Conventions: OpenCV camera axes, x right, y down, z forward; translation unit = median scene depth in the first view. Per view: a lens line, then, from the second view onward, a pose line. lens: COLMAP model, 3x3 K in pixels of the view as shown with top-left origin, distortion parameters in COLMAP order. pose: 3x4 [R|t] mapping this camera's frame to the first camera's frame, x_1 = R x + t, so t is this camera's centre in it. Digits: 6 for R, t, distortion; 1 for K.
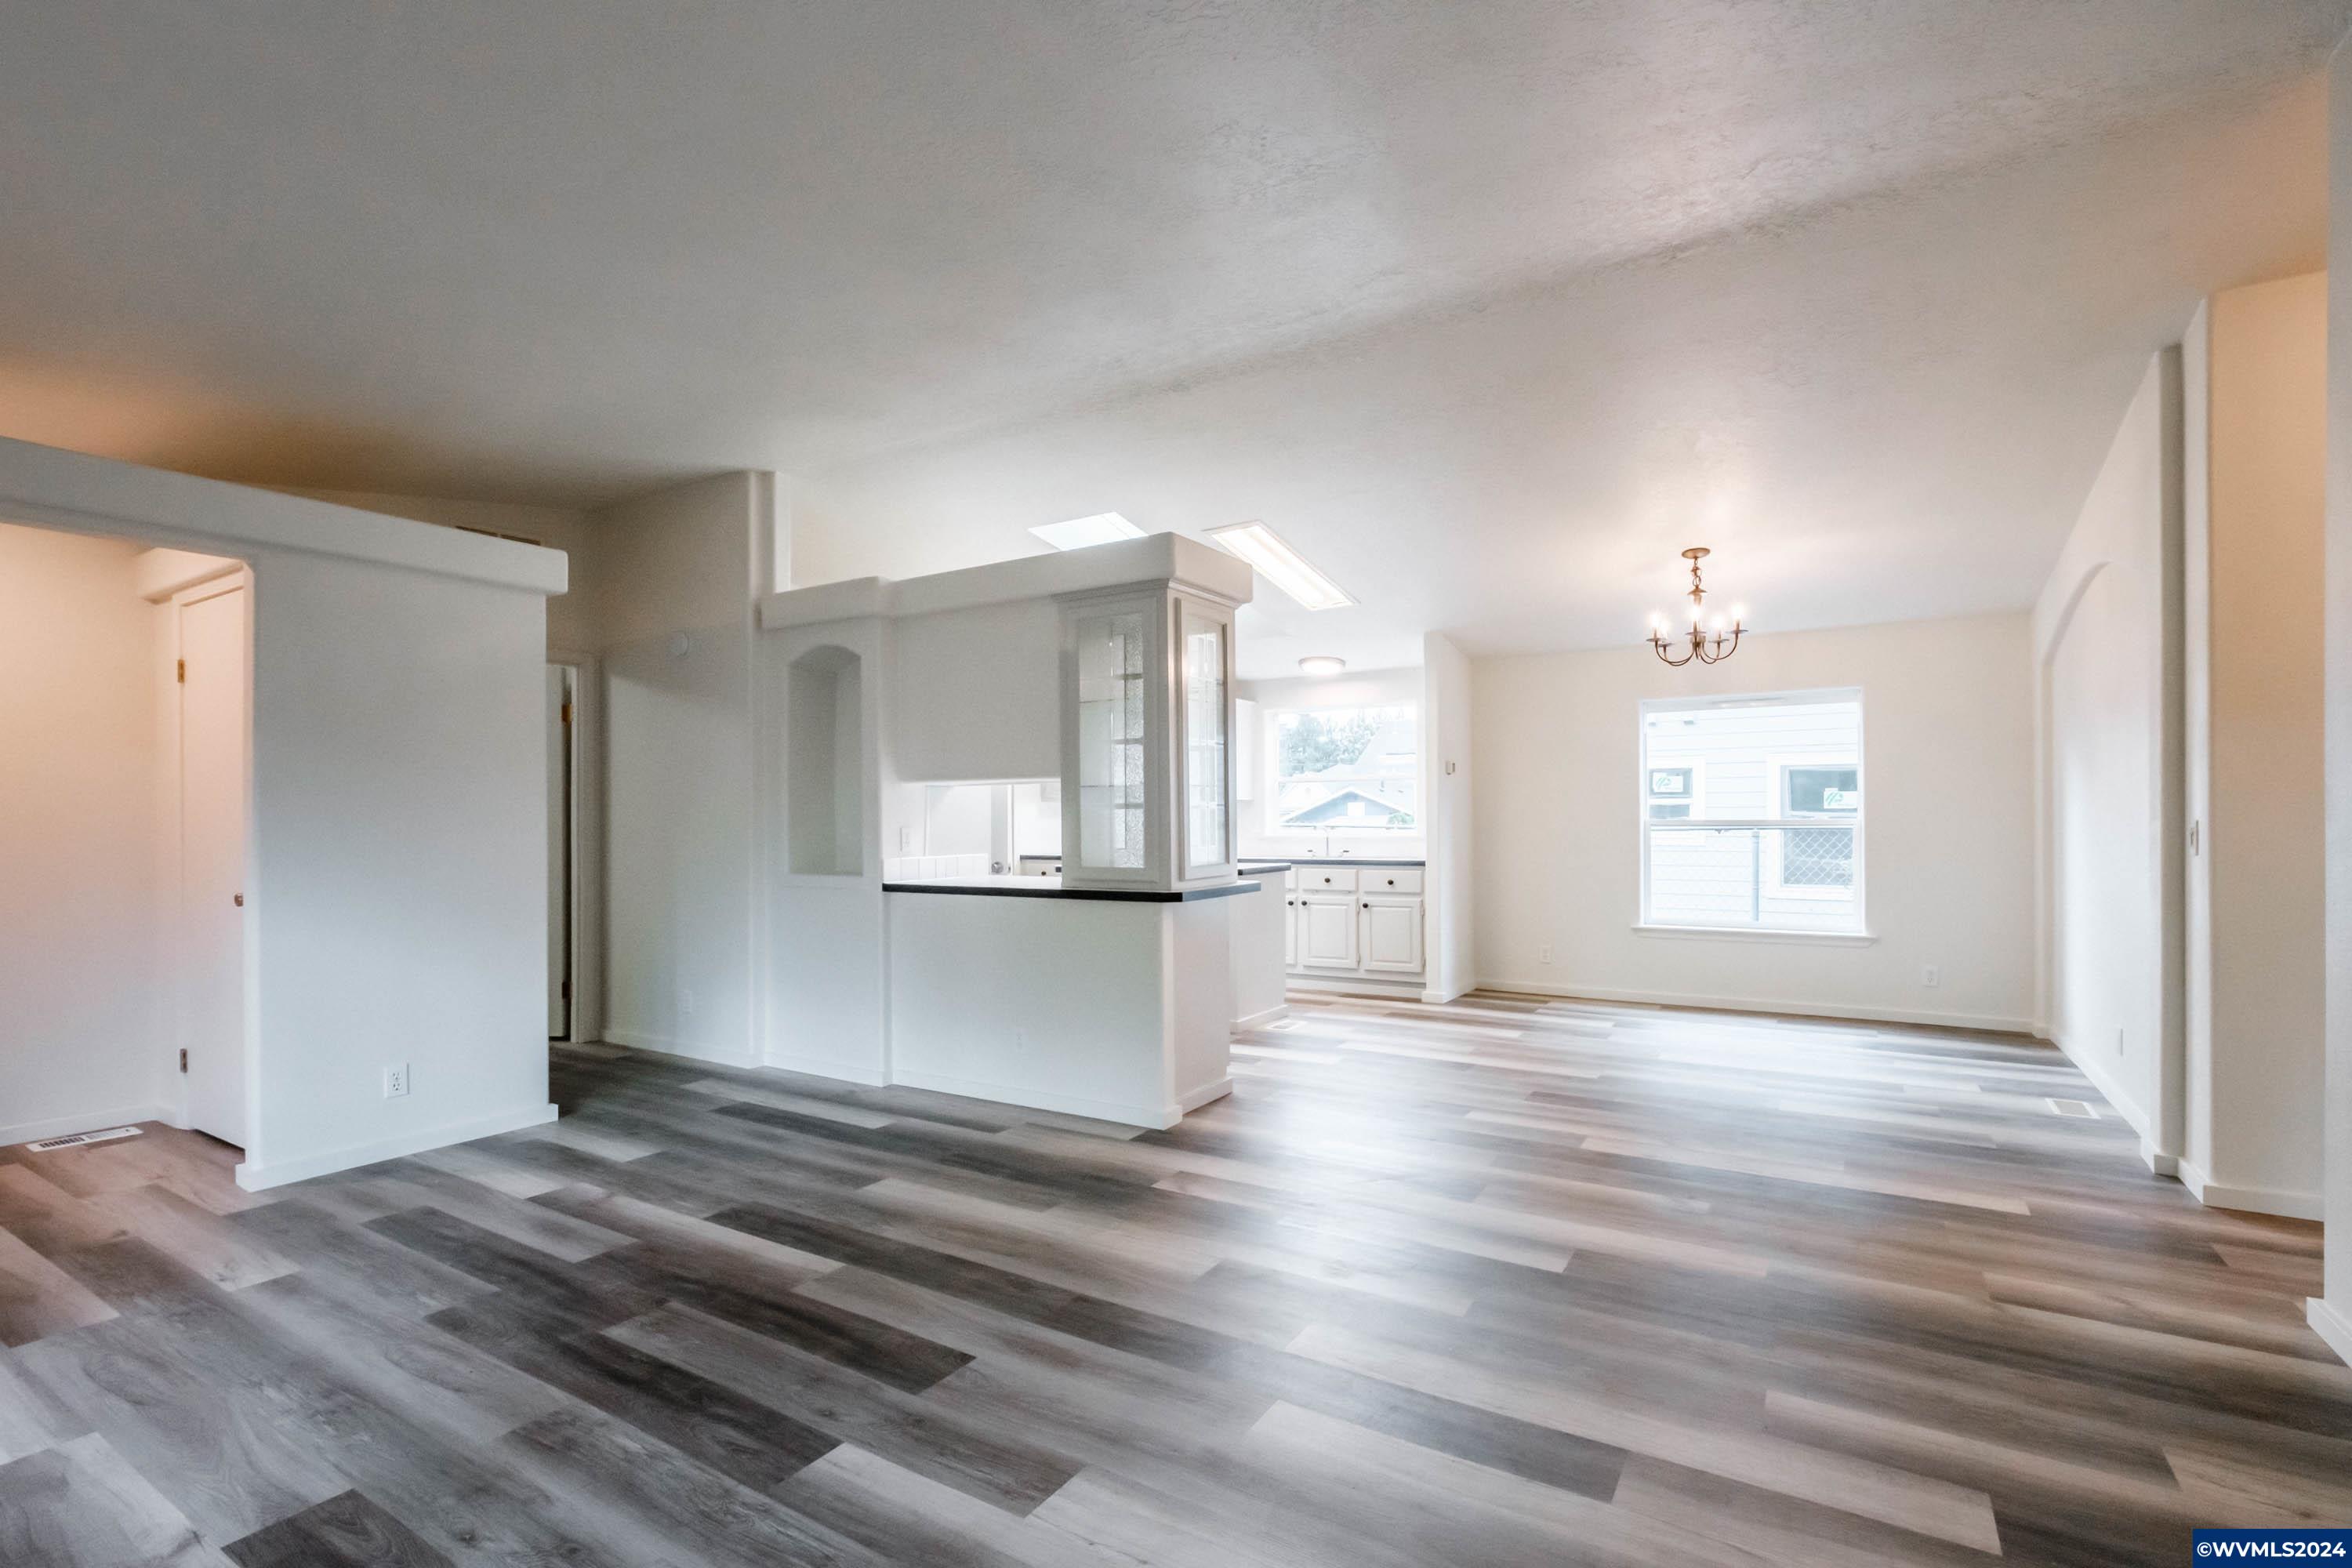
lens RADIAL K [[1023.3, 0, 1162.6], [0, 1023.3, 810.5], [0, 0, 1]] dist [-0.001044, -0.000633]
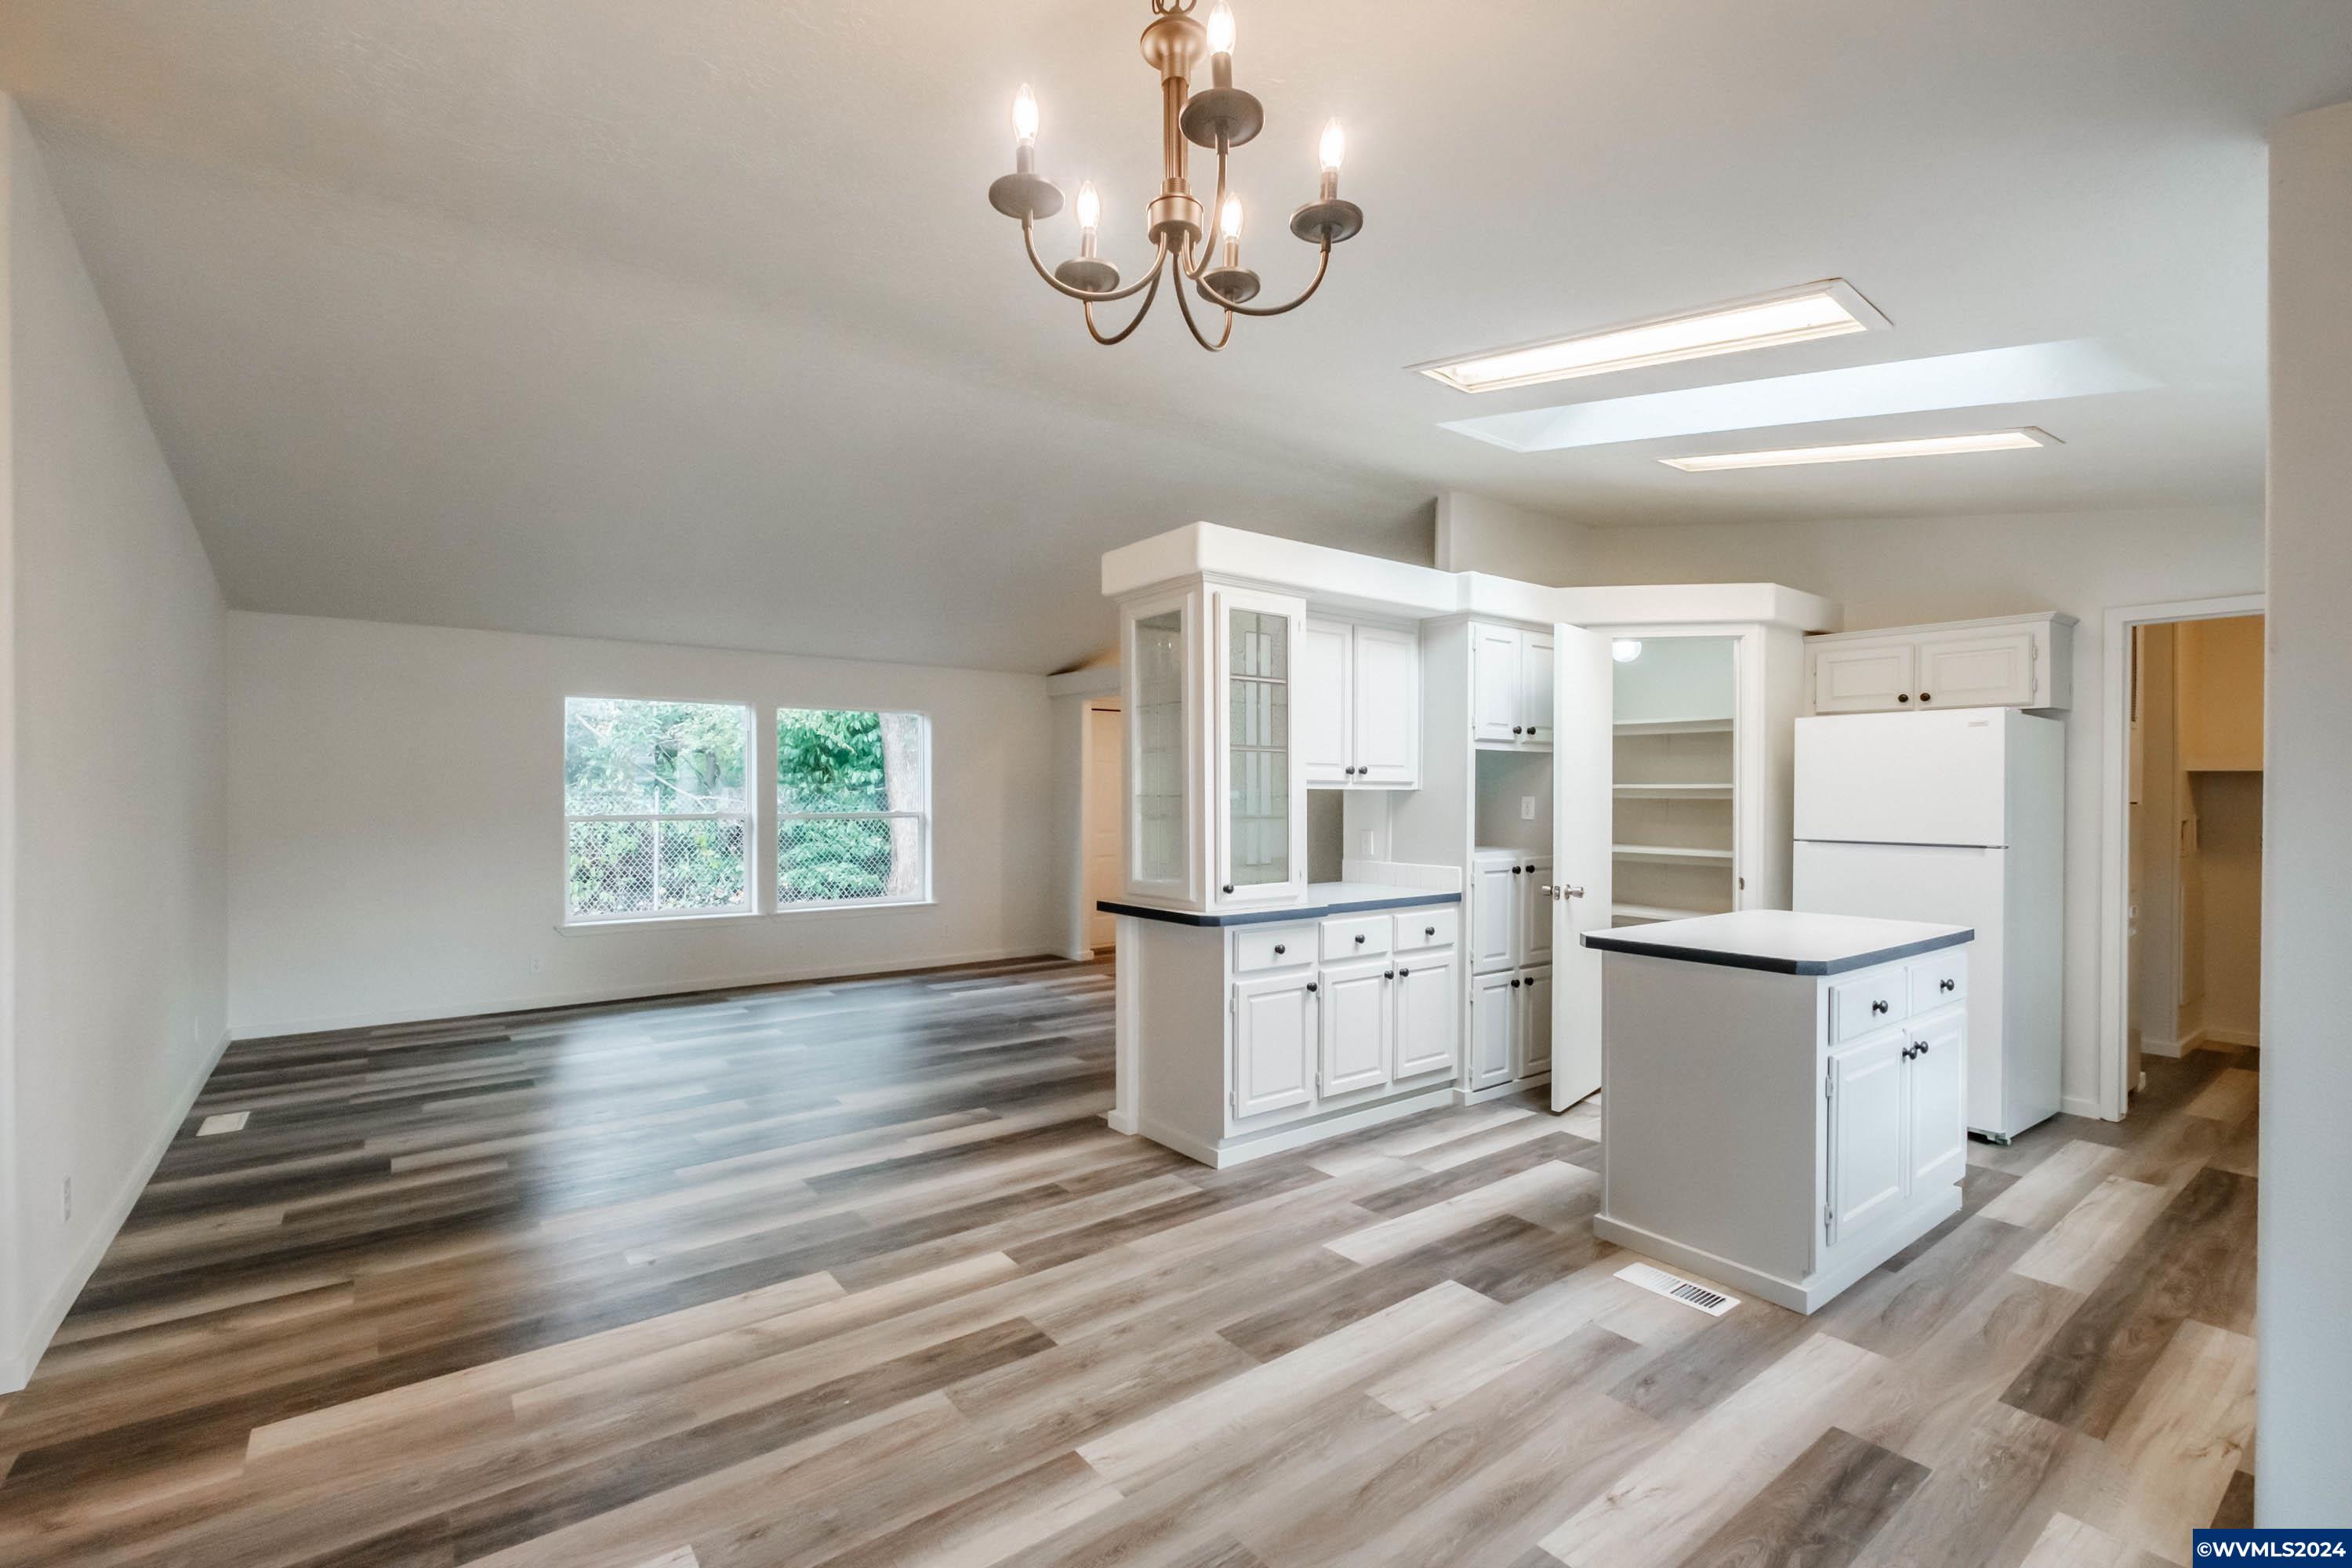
lens RADIAL K [[1036.4, 0, 1166.8], [0, 1036.4, 798.0], [0, 0, 1]] dist [0.000670, 0.000087]
pose [[-0.365396, 0.017616, -0.930685, 0.711752], [0.008558, 0.999842, 0.015565, -0.029956], [0.930813, -0.002277, -0.365489, 1.044237]]
